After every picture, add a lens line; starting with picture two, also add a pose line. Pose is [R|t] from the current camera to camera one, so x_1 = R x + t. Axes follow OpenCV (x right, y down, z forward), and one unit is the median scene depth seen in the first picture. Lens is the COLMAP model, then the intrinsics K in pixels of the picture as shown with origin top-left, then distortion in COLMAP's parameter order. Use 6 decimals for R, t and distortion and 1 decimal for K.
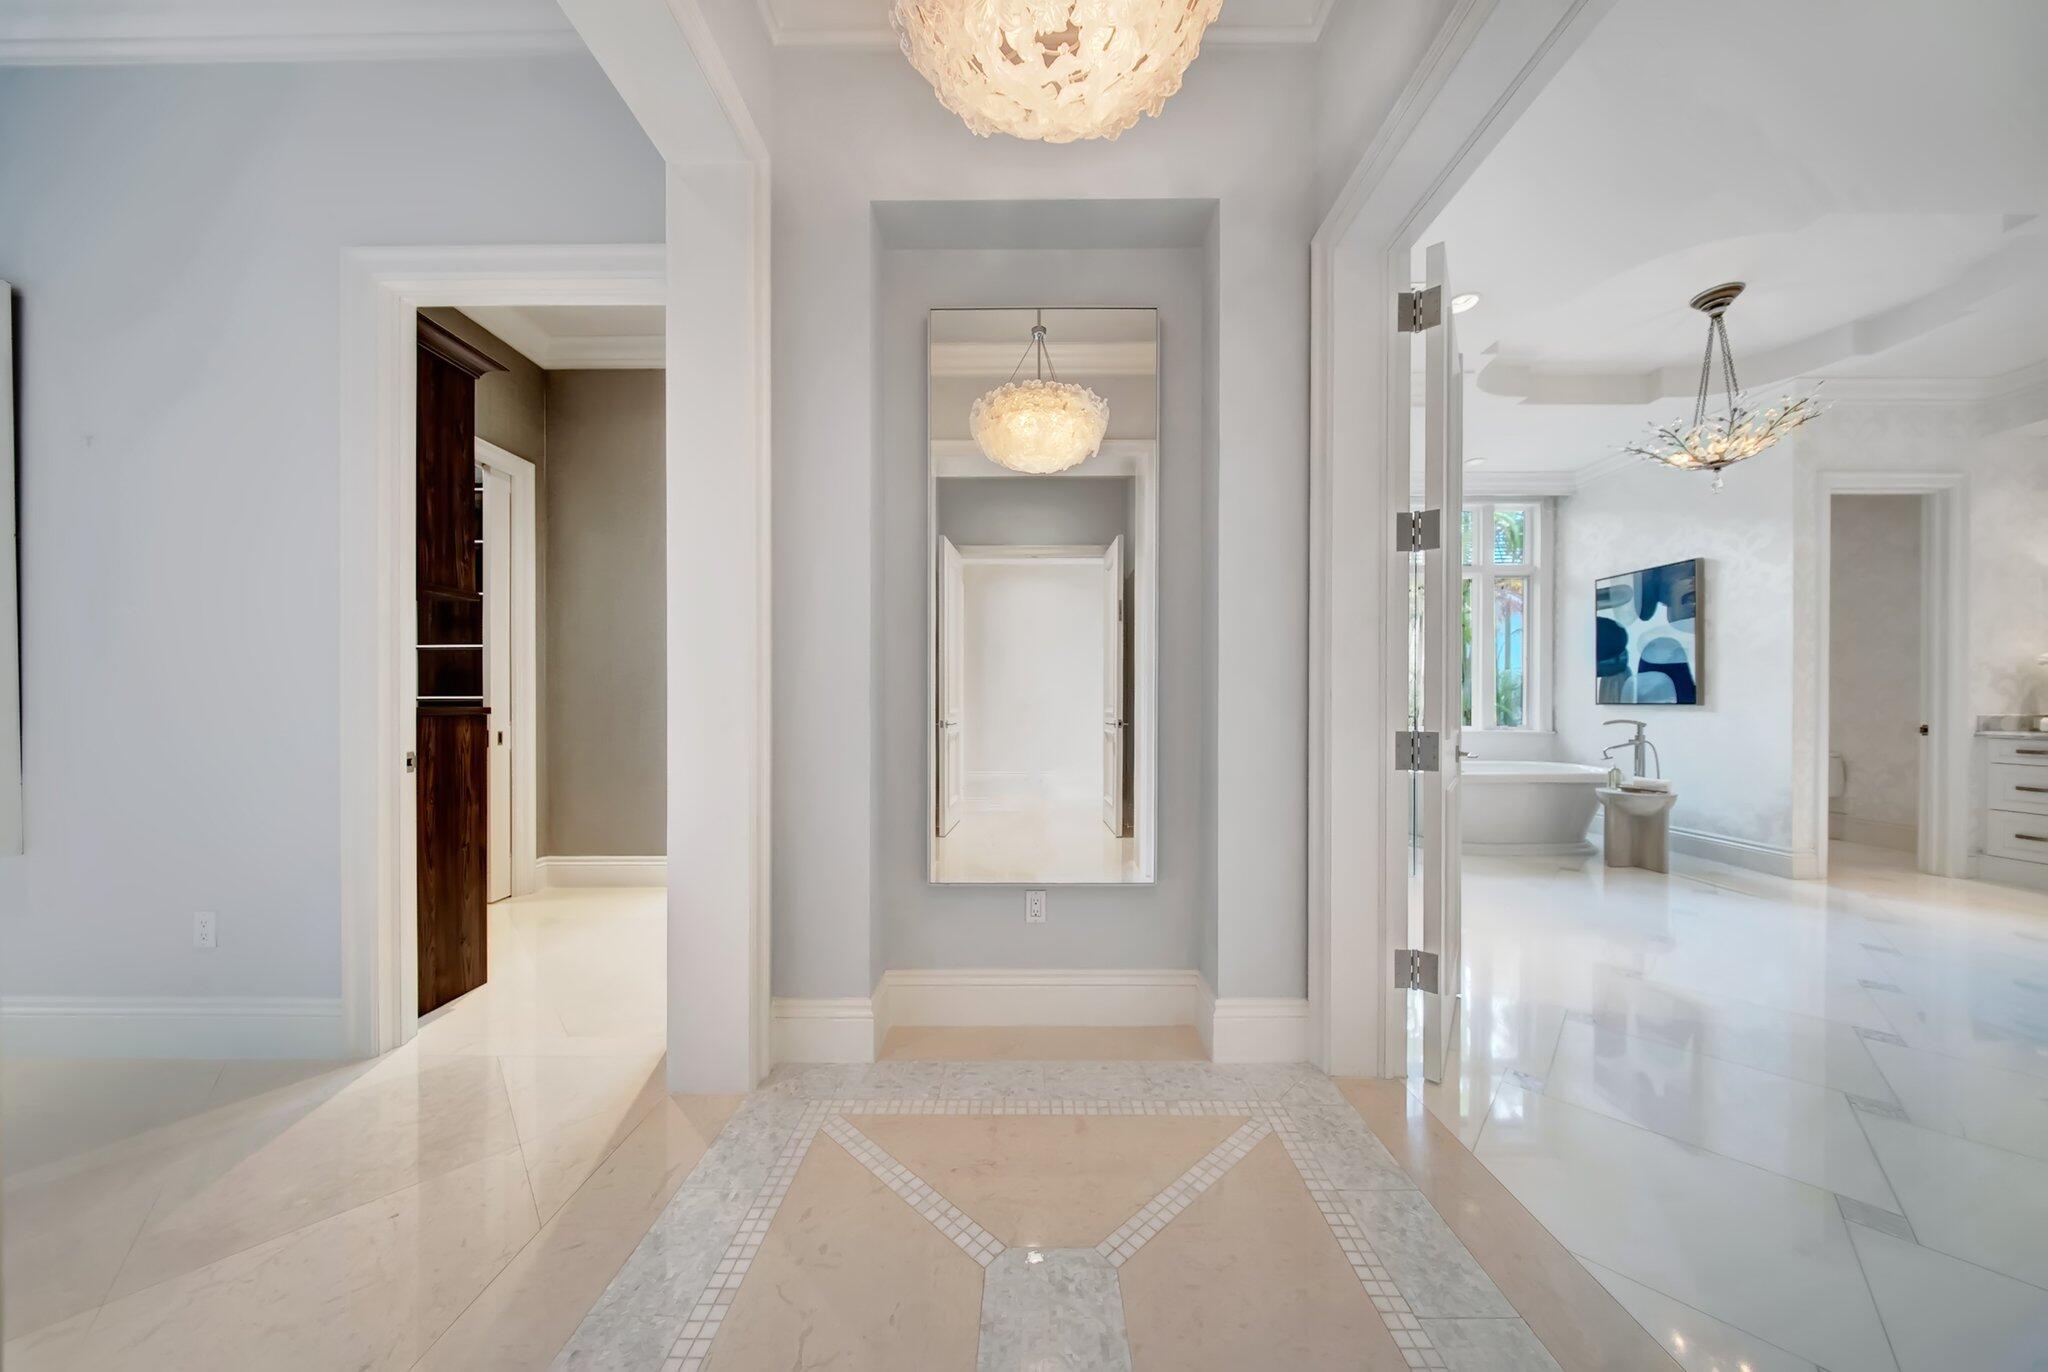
lens RADIAL K [[621.4, 0, 1026.3], [0, 621.4, 712.8], [0, 0, 1]] dist [-0.007593, 0.000004]
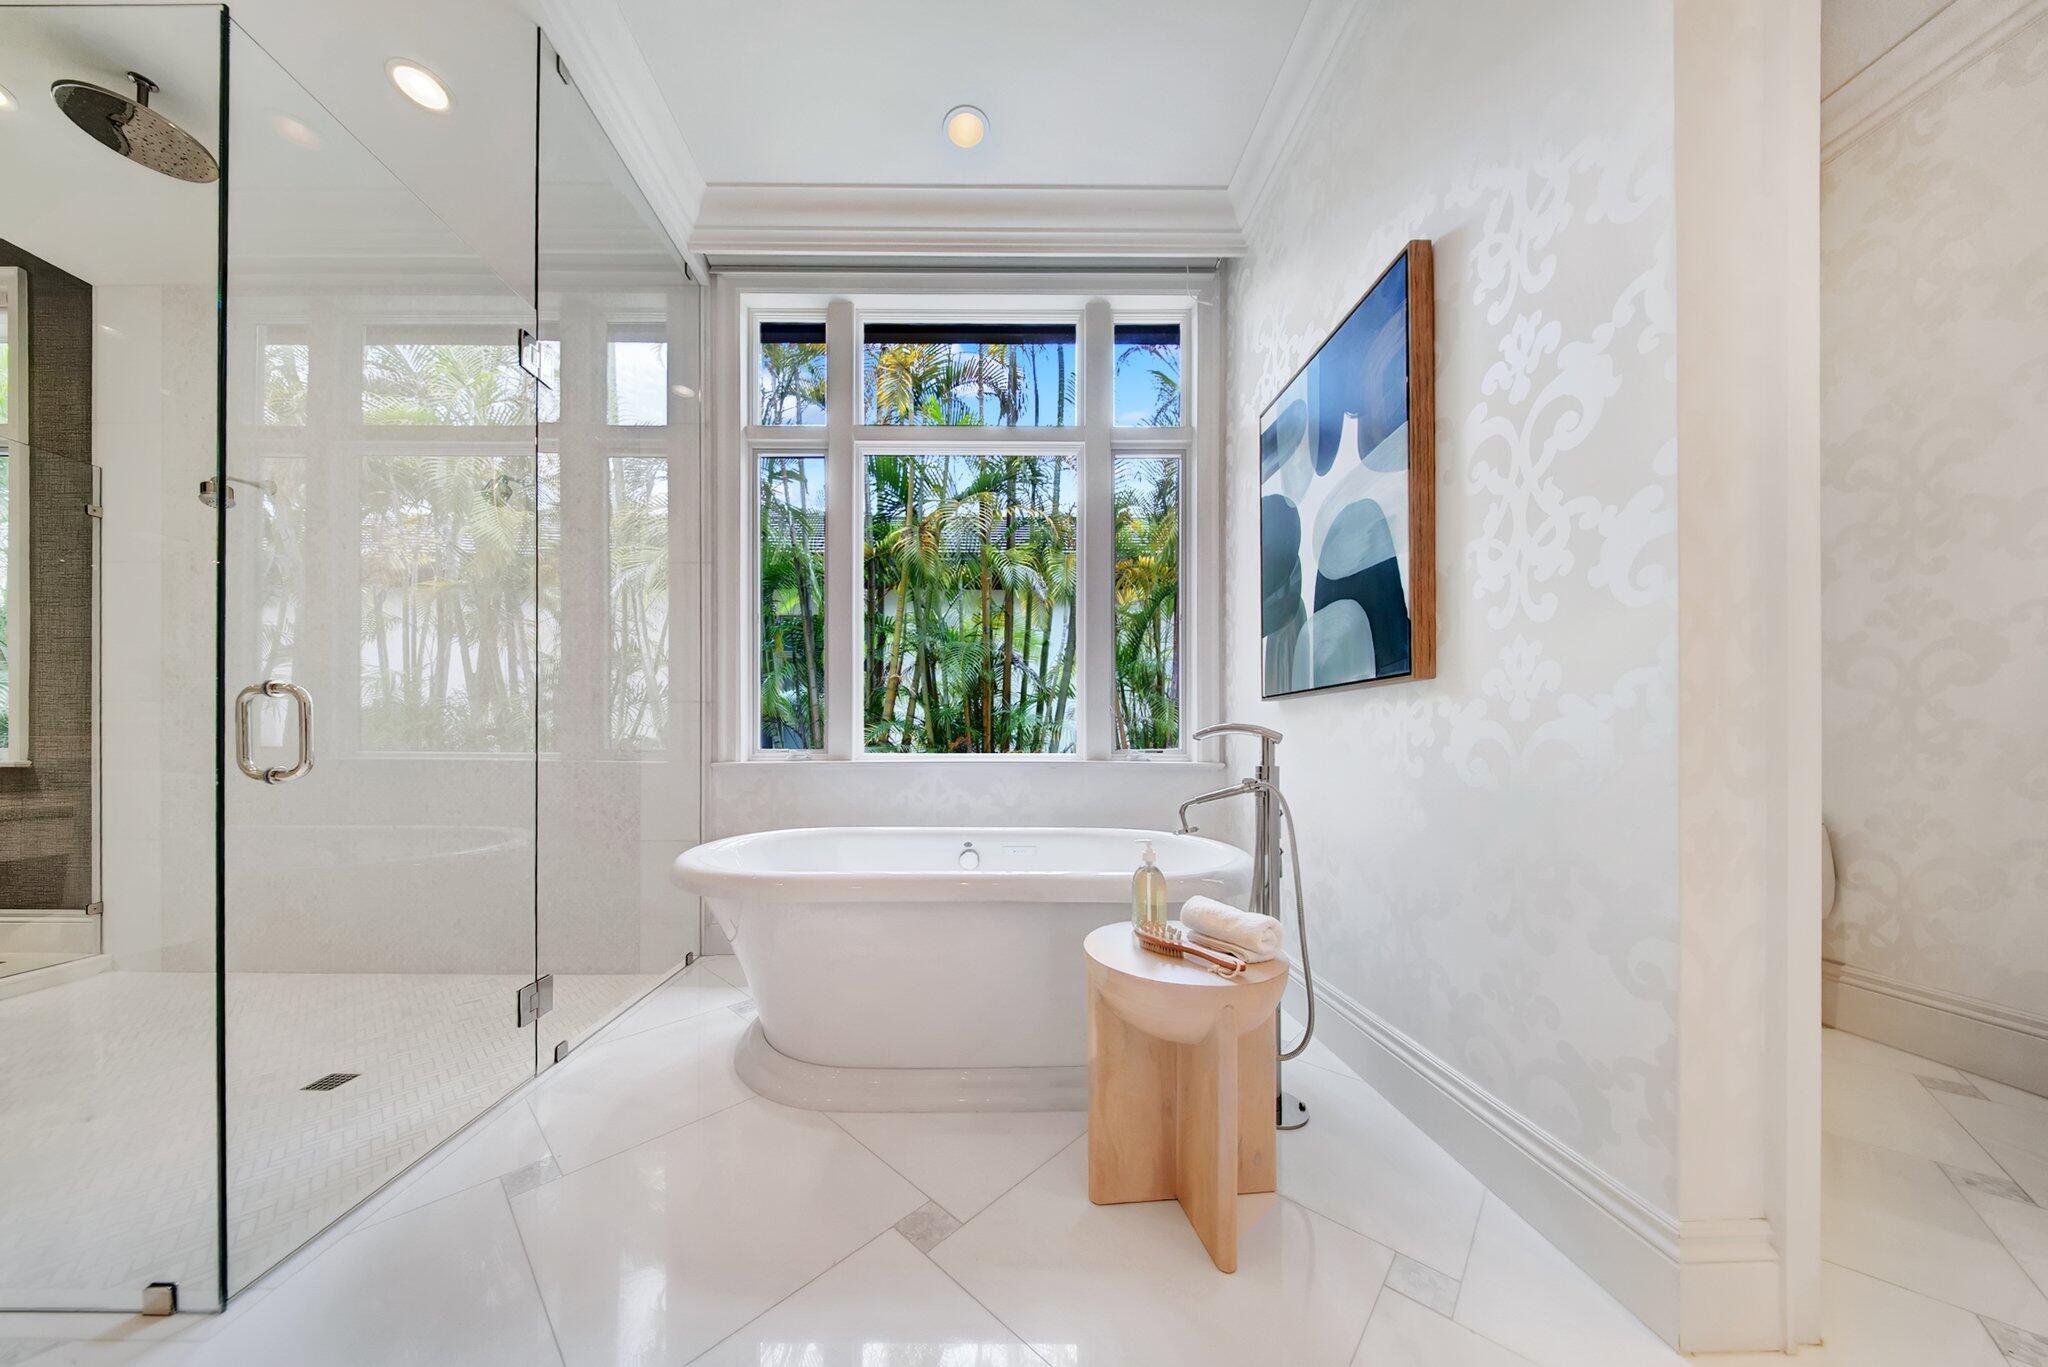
lens RADIAL K [[623.7, 0, 980.3], [0, 623.7, 743.5], [0, 0, 1]] dist [-0.001202, -0.000092]
pose [[0.999857, 0.005685, 0.015941, 0.808880], [-0.005479, 0.999902, -0.012916, 0.028568], [-0.016012, 0.012826, 0.999790, 0.633080]]
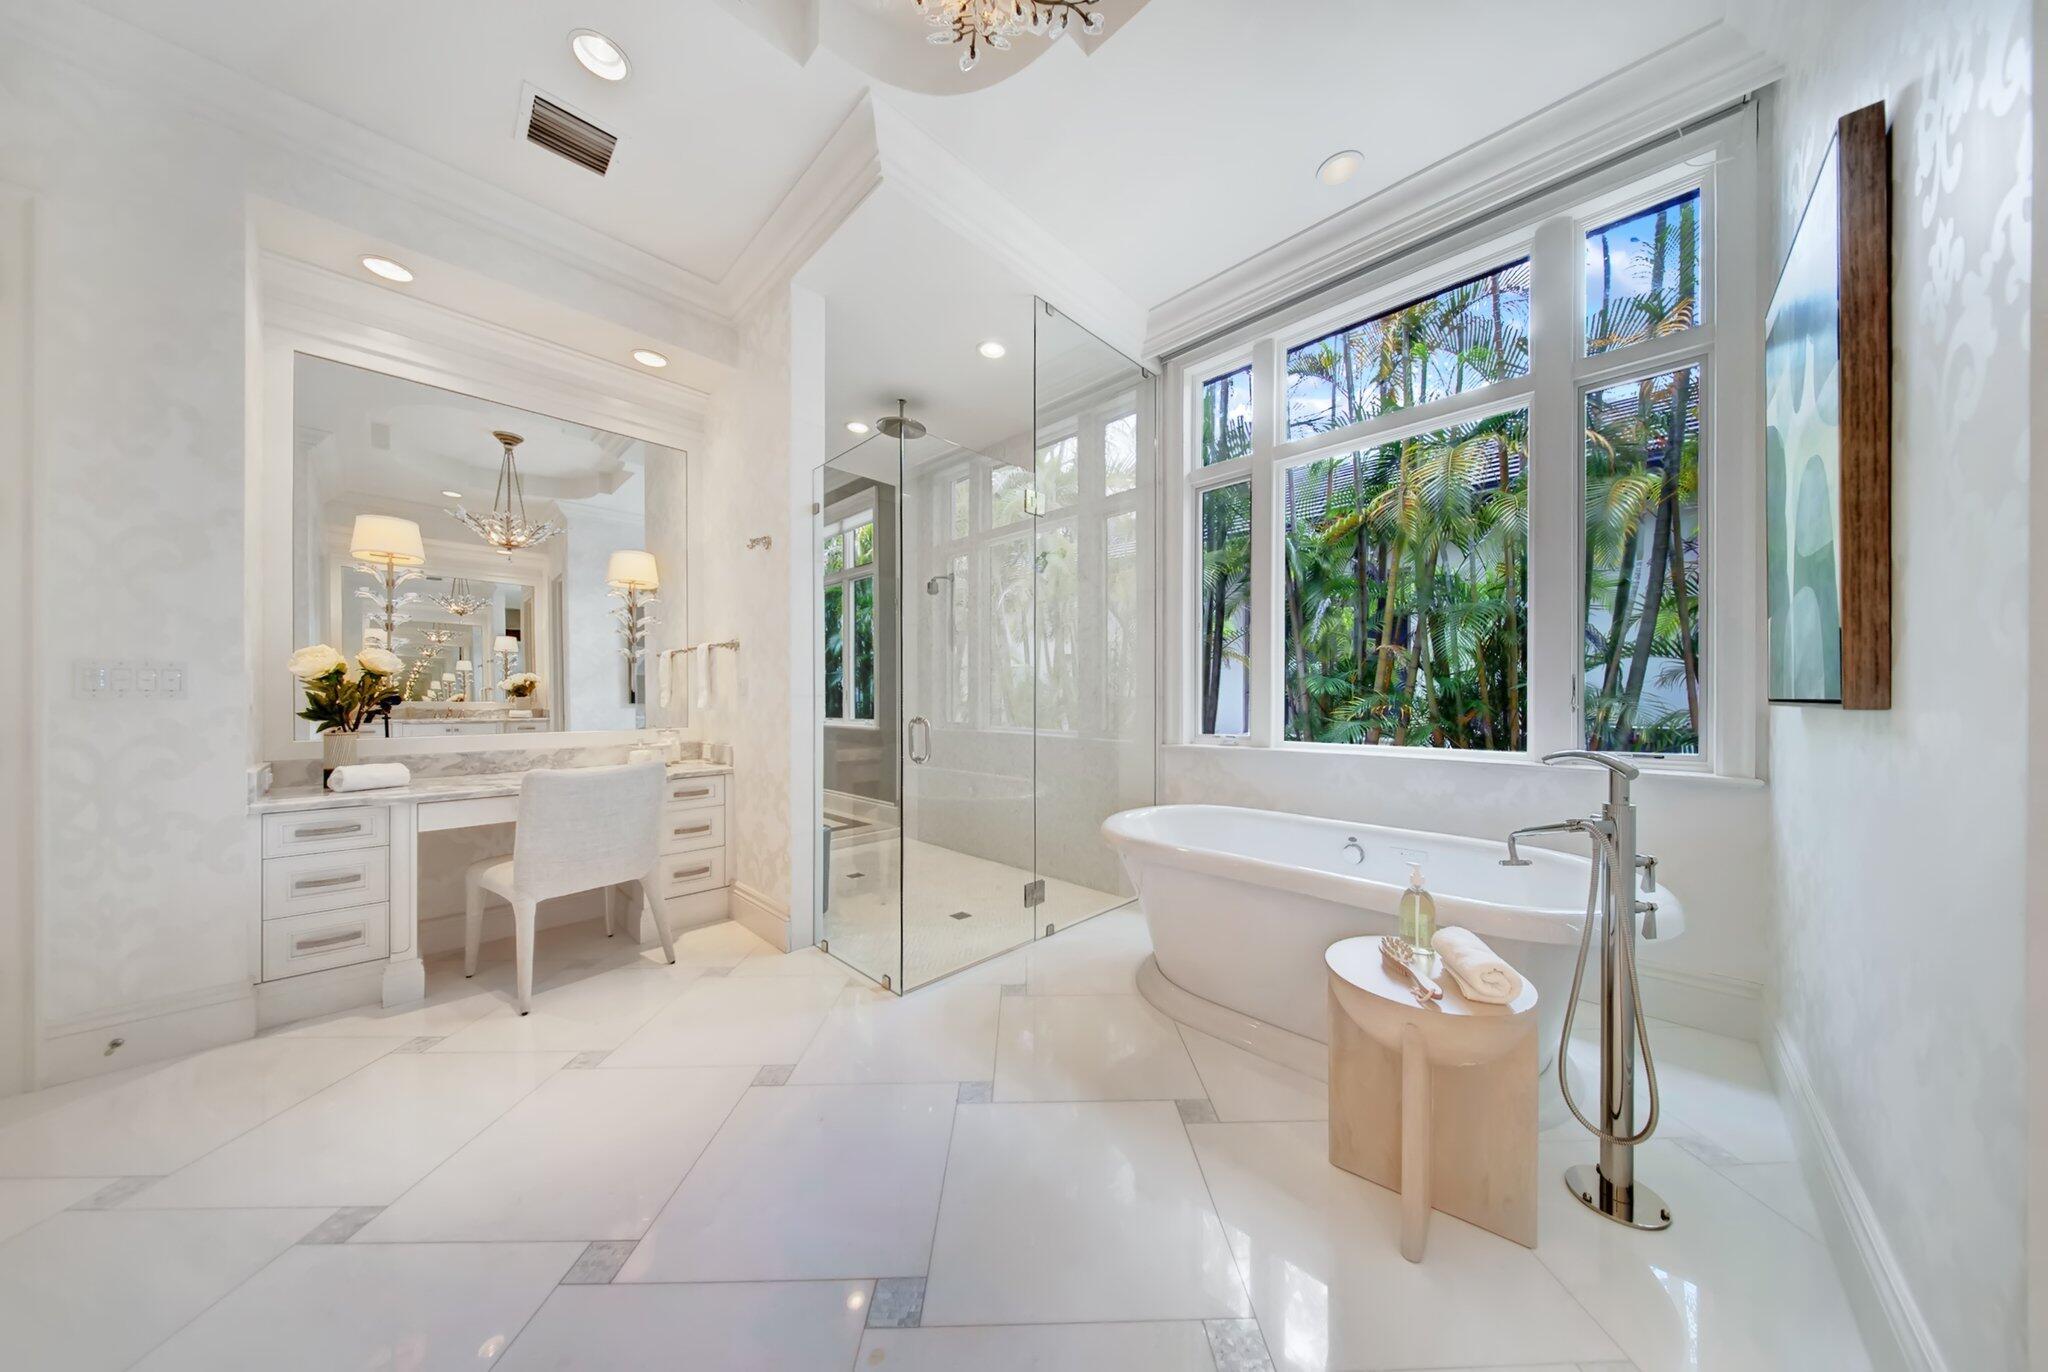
lens RADIAL K [[613.4, 0, 1024.0], [0, 613.4, 686.0], [0, 0, 1]] dist [-0.020288, -0.000014]
pose [[0.719043, -0.014690, -0.694811, 0.959386], [-0.003083, 0.999699, -0.024327, -0.010323], [0.694959, 0.019634, 0.718781, 0.570697]]
